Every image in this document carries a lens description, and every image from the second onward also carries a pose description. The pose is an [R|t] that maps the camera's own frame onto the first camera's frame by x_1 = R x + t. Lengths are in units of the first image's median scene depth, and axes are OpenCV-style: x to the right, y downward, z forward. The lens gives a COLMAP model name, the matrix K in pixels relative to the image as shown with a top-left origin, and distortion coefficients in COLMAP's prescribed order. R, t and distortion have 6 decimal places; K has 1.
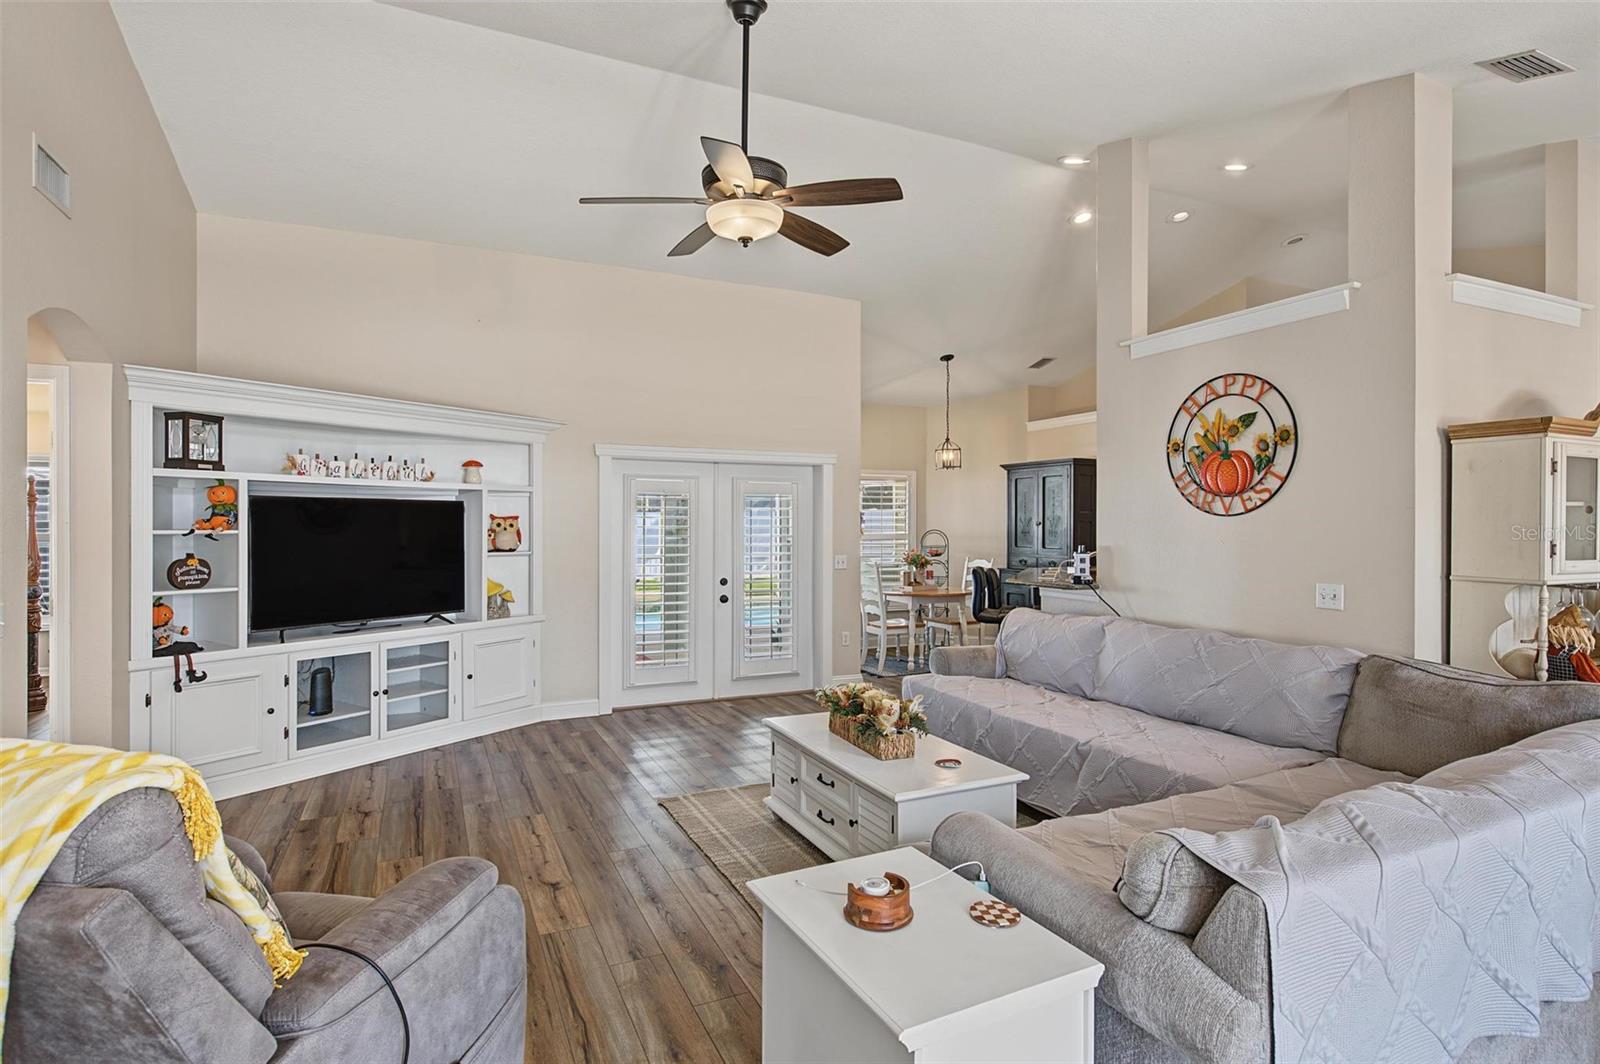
lens RADIAL K [[784.1, 0, 853.5], [0, 784.1, 532.7], [0, 0, 1]] dist [0.001498, -0.000494]
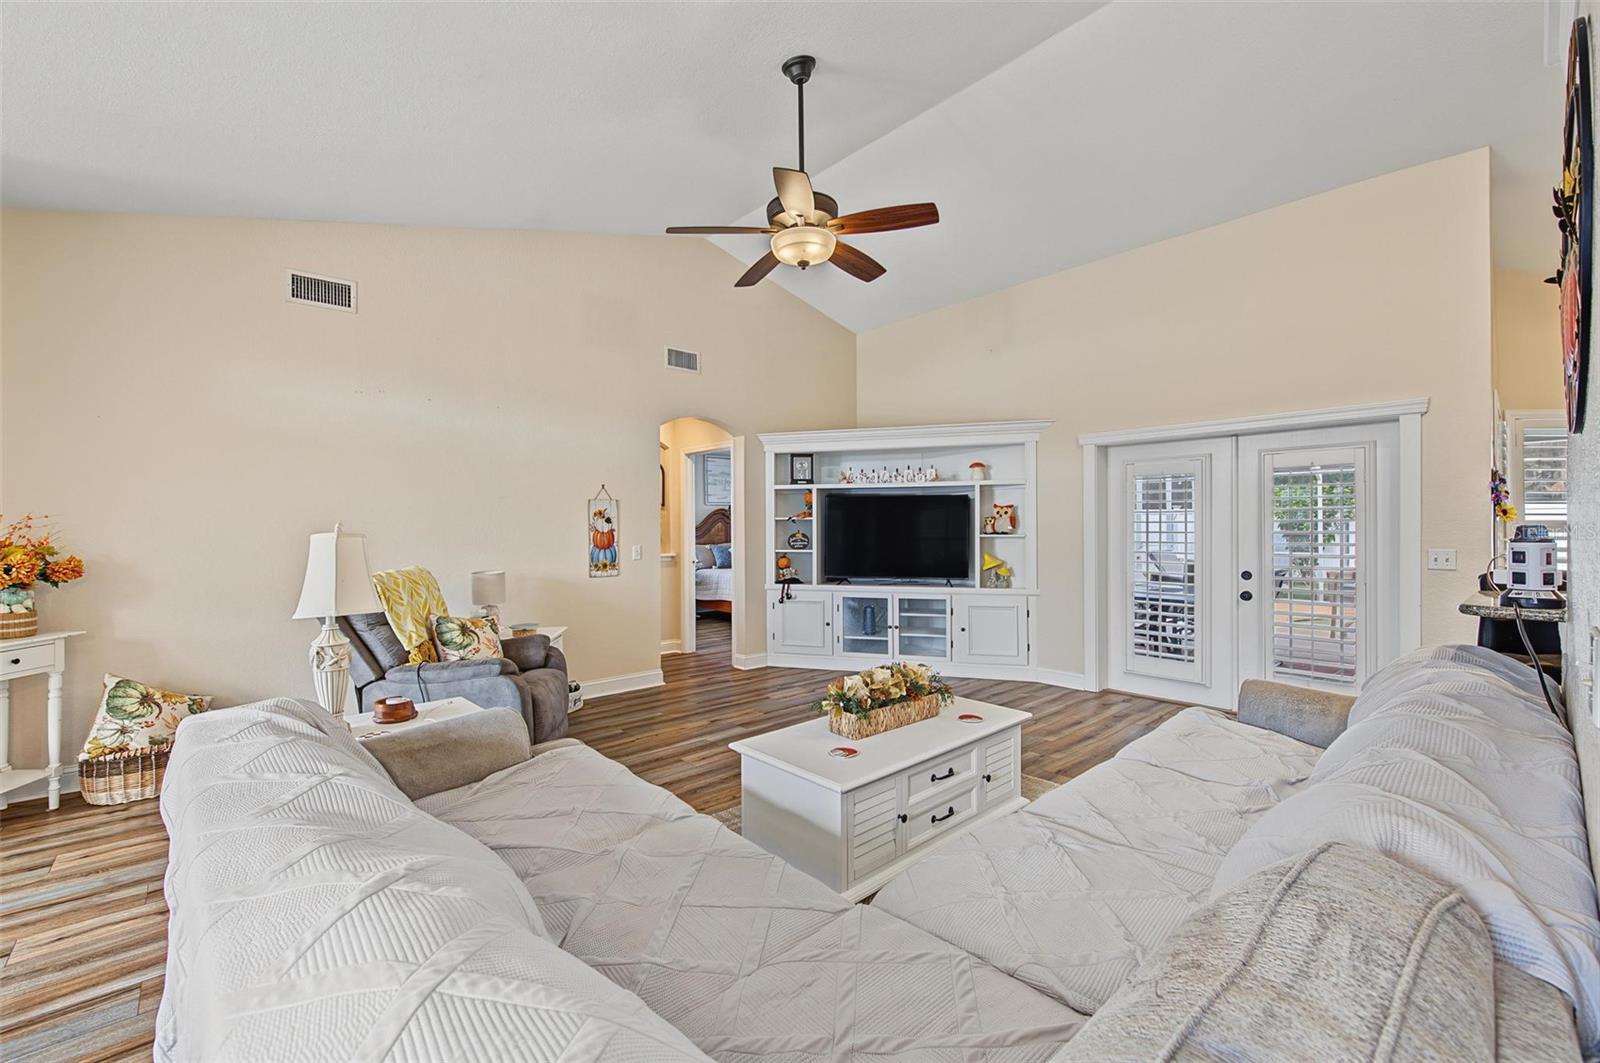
lens RADIAL K [[659.7, 0, 783.2], [0, 659.7, 530.2], [0, 0, 1]] dist [-0.001061, -0.001072]
pose [[0.275423, 0.002837, -0.961319, 0.554643], [-0.002503, 0.999994, 0.002234, 0.020177], [0.961320, 0.001791, 0.275429, 0.478008]]
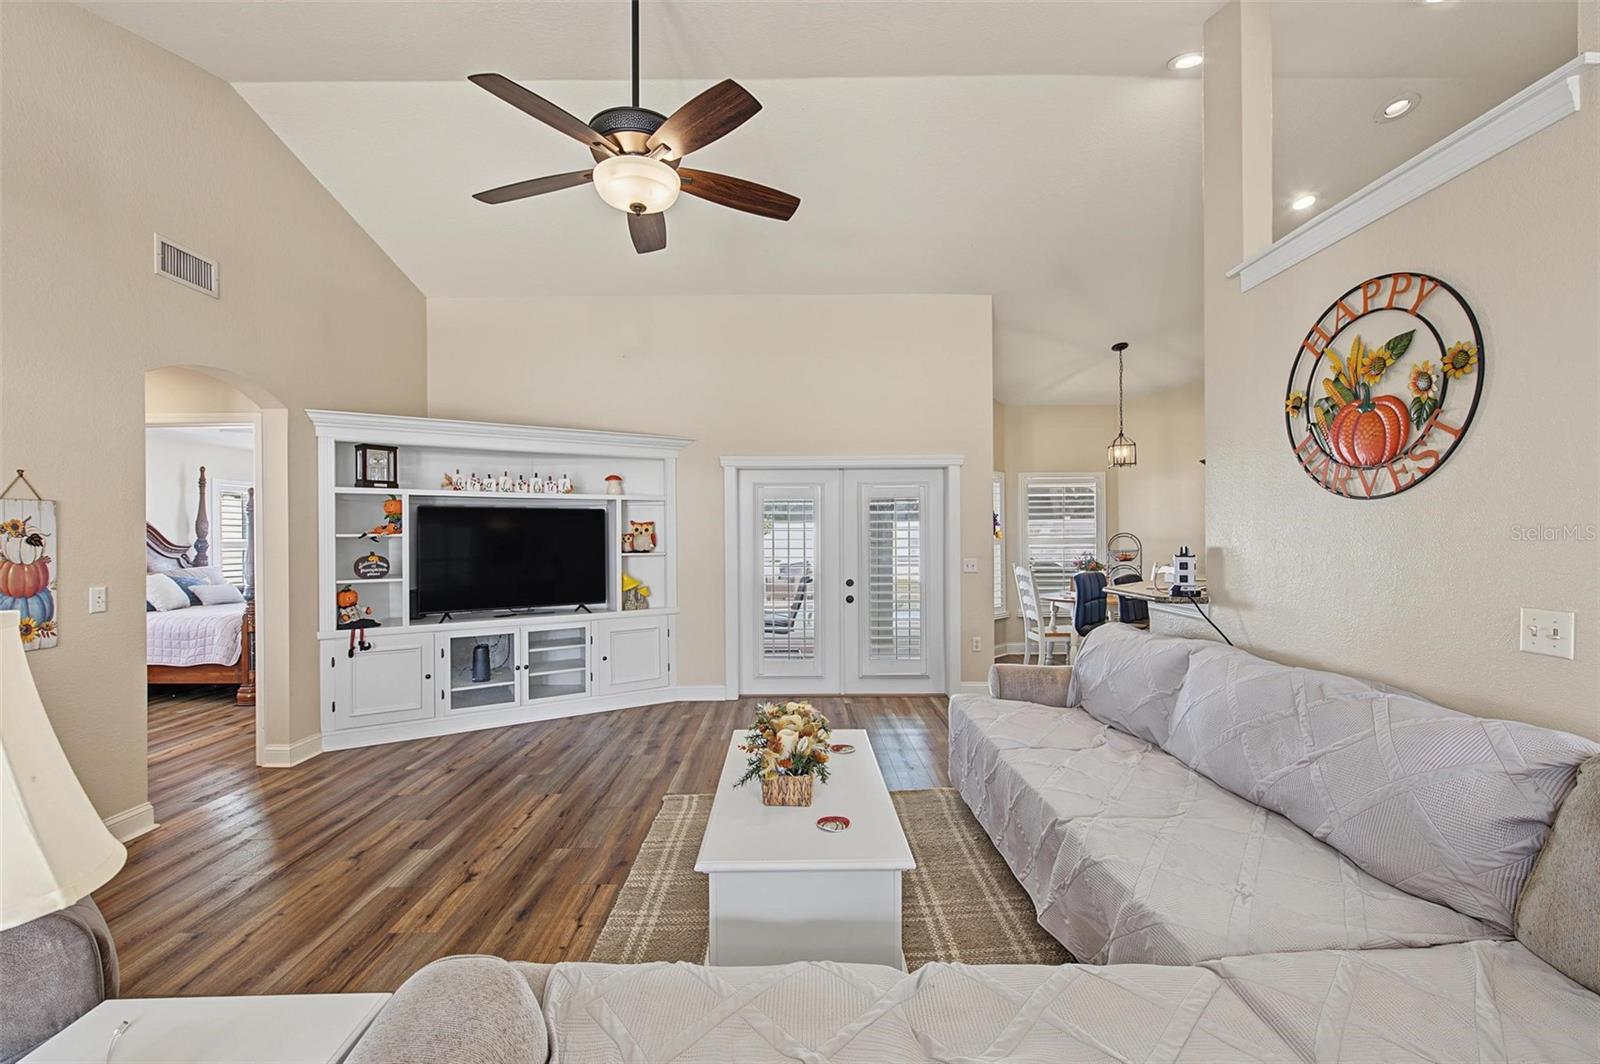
lens RADIAL K [[659.7, 0, 838.5], [0, 659.7, 540.6], [0, 0, 1]] dist [-0.001061, -0.001072]
pose [[0.904383, -0.004908, -0.426694, 0.290585], [0.004532, 0.999988, -0.001896, 0.011575], [0.426698, -0.000219, 0.904394, 0.296740]]
